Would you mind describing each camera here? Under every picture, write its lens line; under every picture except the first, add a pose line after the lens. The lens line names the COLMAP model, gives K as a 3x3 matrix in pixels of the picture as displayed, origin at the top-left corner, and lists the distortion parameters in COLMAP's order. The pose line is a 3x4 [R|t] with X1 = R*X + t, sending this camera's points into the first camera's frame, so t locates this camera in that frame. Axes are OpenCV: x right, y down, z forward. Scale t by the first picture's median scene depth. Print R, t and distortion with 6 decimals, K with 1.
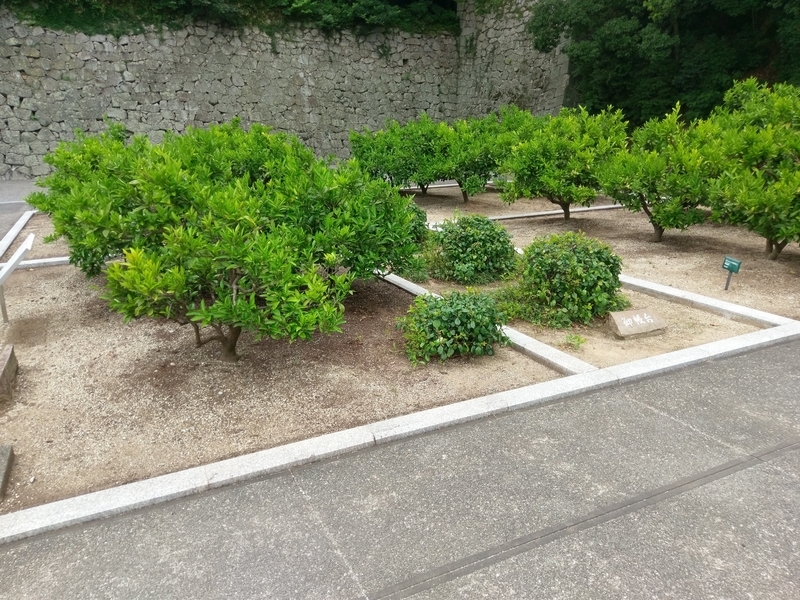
lens RADIAL K [[604.6, 0, 390.9], [0, 604.6, 300.5], [0, 0, 1]] dist [0.044700, 0.004128]
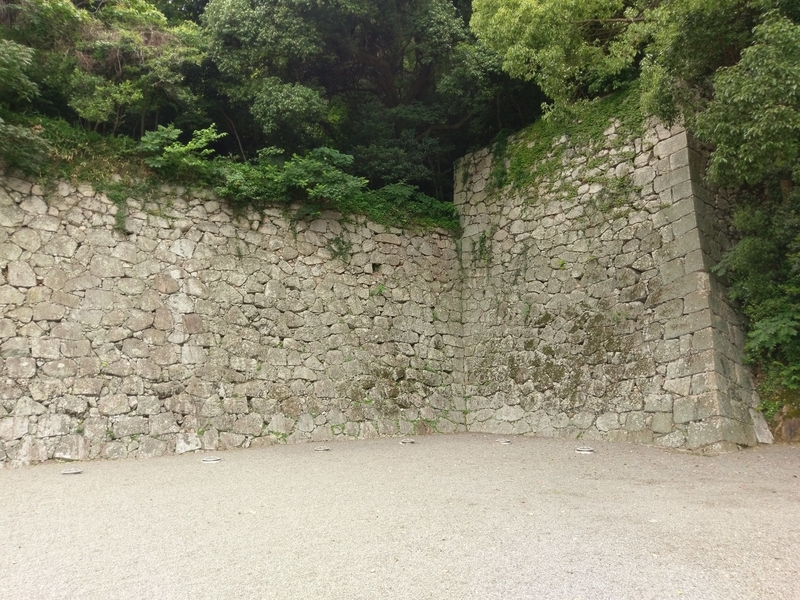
lens RADIAL K [[605.1, 0, 400.0], [0, 605.1, 300.0], [0, 0, 1]] dist [0.095356, -0.147846]
pose [[0.996742, 0.012063, 0.079748, 0.000239], [0.021336, 0.914095, -0.404938, -0.139620], [-0.077782, 0.405320, 0.910860, 0.528500]]
